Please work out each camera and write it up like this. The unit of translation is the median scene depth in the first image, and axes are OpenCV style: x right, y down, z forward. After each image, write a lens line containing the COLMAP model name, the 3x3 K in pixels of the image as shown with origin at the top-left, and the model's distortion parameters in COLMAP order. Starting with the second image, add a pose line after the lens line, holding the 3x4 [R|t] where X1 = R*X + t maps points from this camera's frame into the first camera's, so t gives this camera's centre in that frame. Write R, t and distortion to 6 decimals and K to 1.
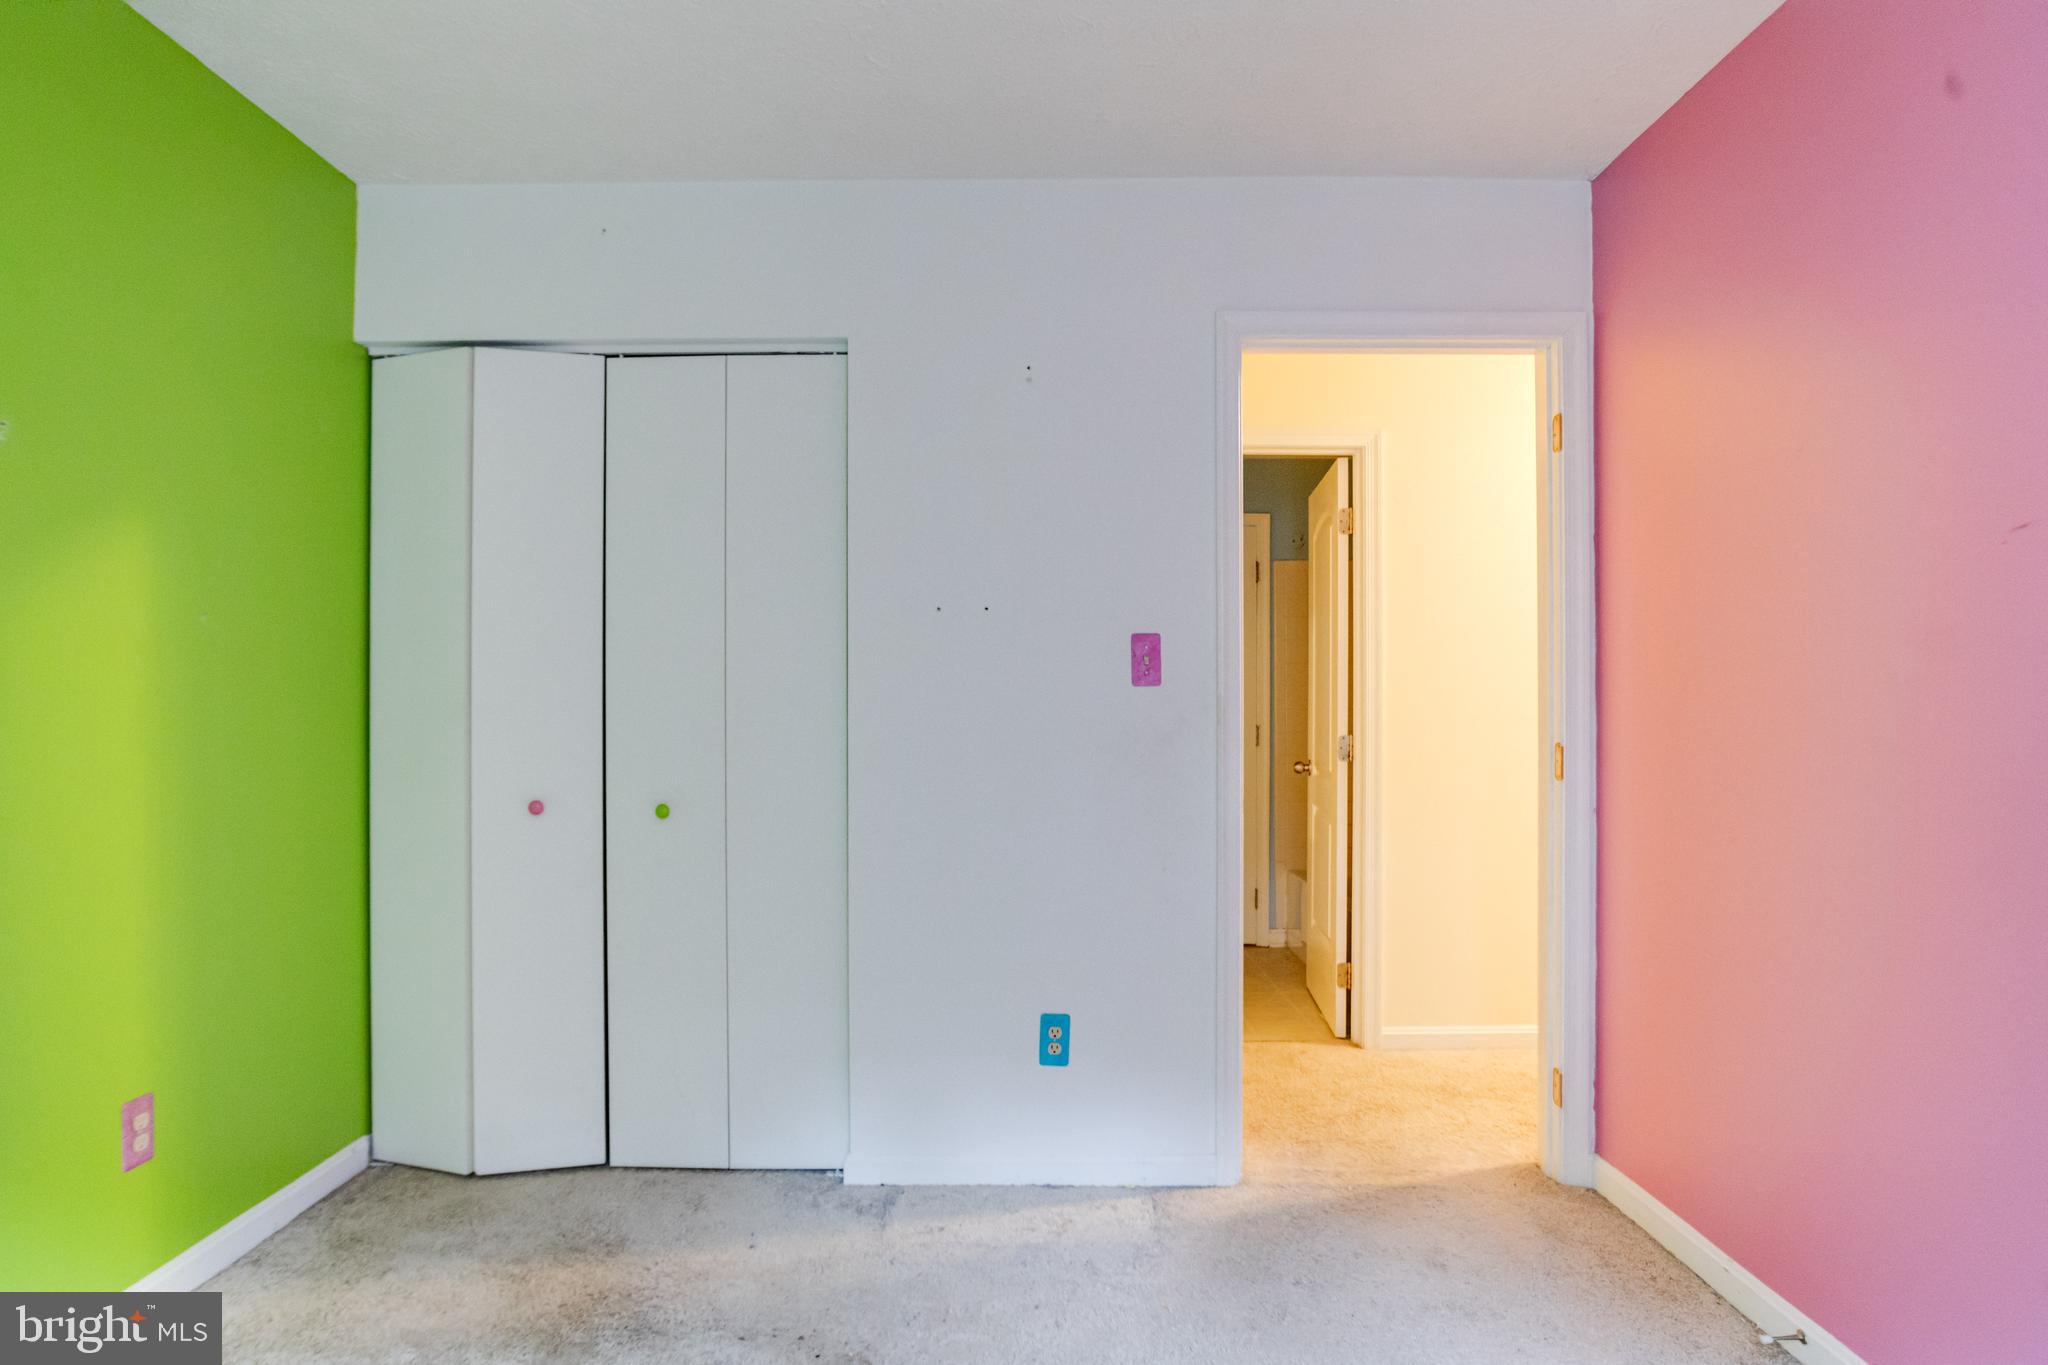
lens RADIAL K [[1066.2, 0, 1023.0], [0, 1066.2, 700.6], [0, 0, 1]] dist [-0.031190, 0.019346]
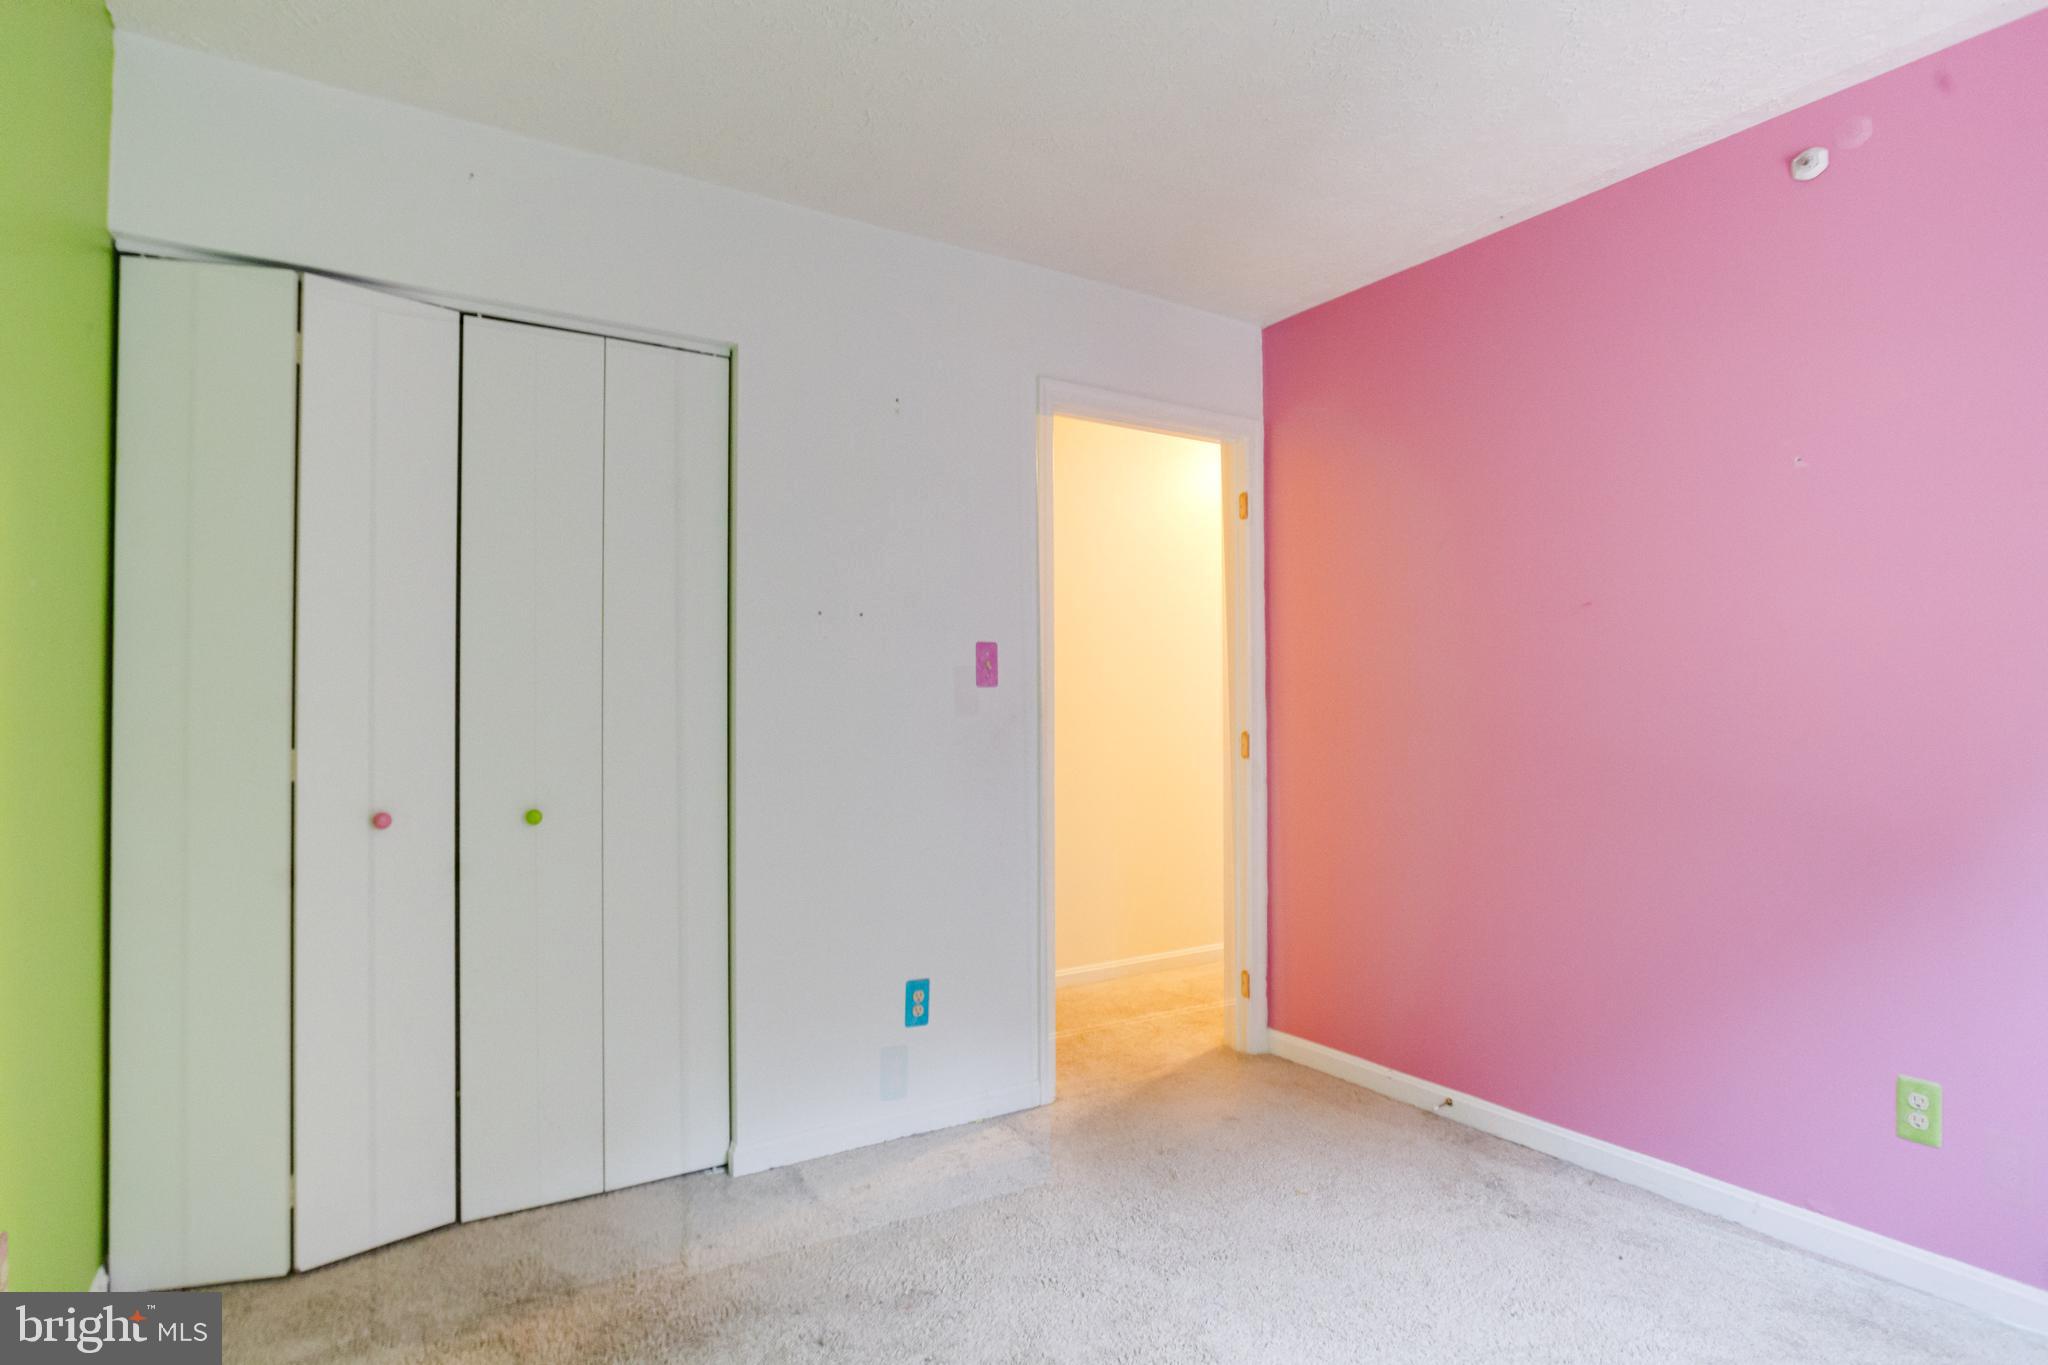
lens RADIAL K [[1066.2, 0, 1021.5], [0, 1066.2, 675.1], [0, 0, 1]] dist [-0.031190, 0.019346]
pose [[0.841313, 0.016244, 0.540304, -0.485069], [-0.003904, 0.999705, -0.023977, 0.001294], [-0.540534, 0.018063, 0.841128, -0.004134]]
